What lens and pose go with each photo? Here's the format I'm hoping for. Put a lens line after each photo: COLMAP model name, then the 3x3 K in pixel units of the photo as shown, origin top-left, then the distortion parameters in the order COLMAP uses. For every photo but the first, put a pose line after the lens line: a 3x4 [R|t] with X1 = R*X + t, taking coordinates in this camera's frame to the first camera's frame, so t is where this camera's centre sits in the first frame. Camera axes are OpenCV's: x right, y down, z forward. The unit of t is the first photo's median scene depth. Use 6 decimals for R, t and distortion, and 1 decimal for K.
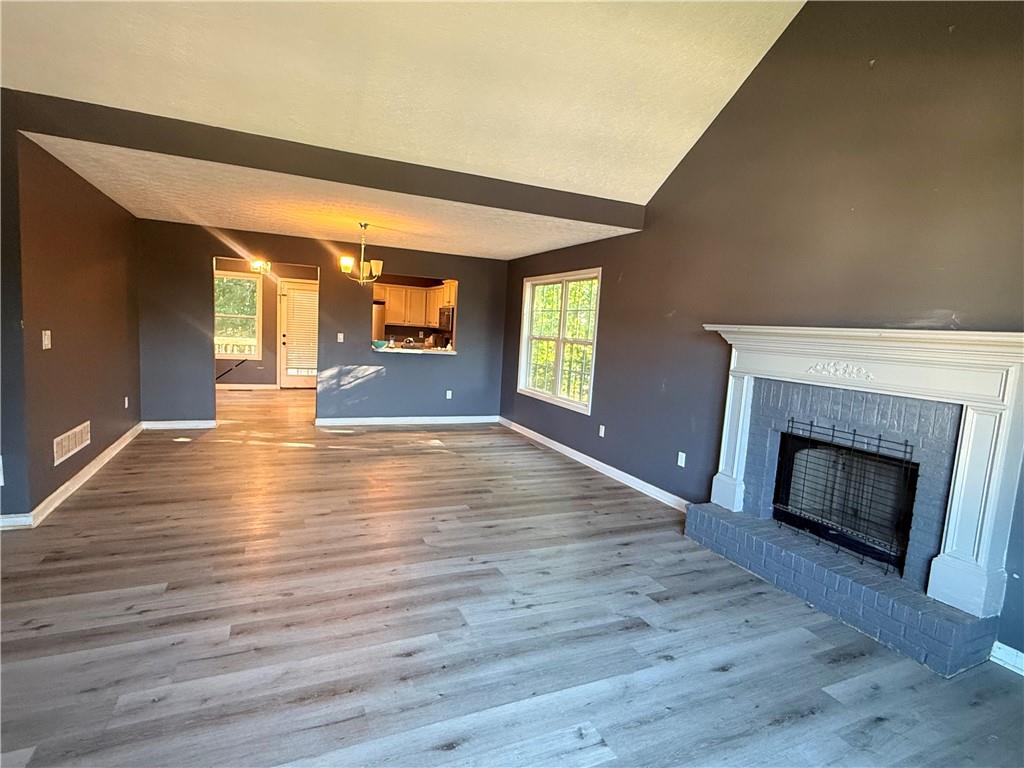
lens RADIAL K [[526.5, 0, 518.3], [0, 526.5, 391.5], [0, 0, 1]] dist [0.005121, -0.000519]
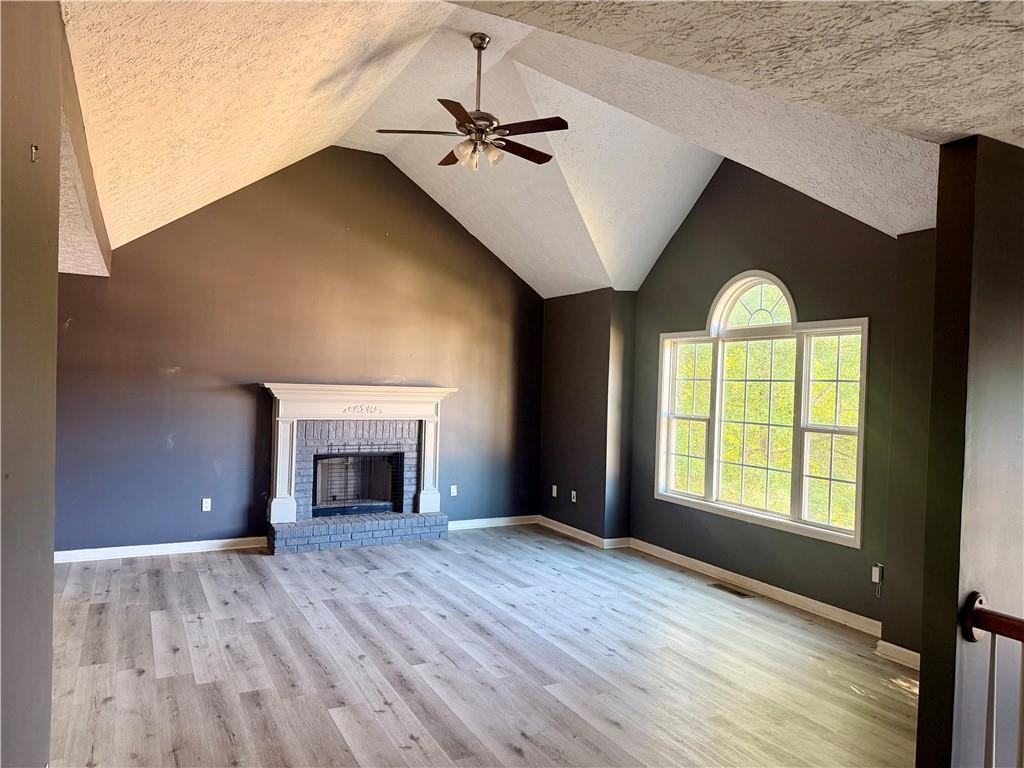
lens RADIAL K [[709.3, 0, 514.0], [0, 709.3, 384.3], [0, 0, 1]] dist [0.016630, -0.014878]
pose [[-0.056970, -0.062647, 0.996408, -1.553112], [0.087109, 0.993911, 0.067470, -0.213508], [-0.994568, 0.090640, -0.051166, 0.565216]]
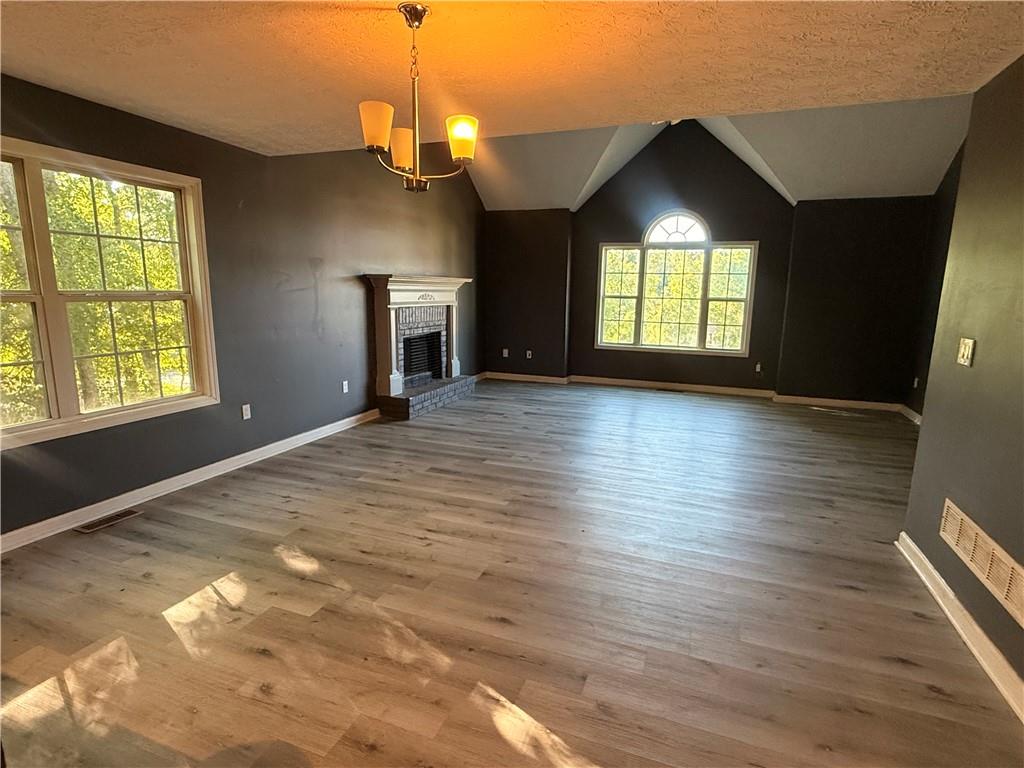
lens RADIAL K [[526.5, 0, 511.4], [0, 526.5, 387.0], [0, 0, 1]] dist [0.005121, -0.000519]
pose [[-0.694982, -0.199754, 0.690724, -1.025432], [0.026327, 0.952922, 0.302070, -0.292938], [-0.718545, 0.228118, -0.657004, 2.009389]]
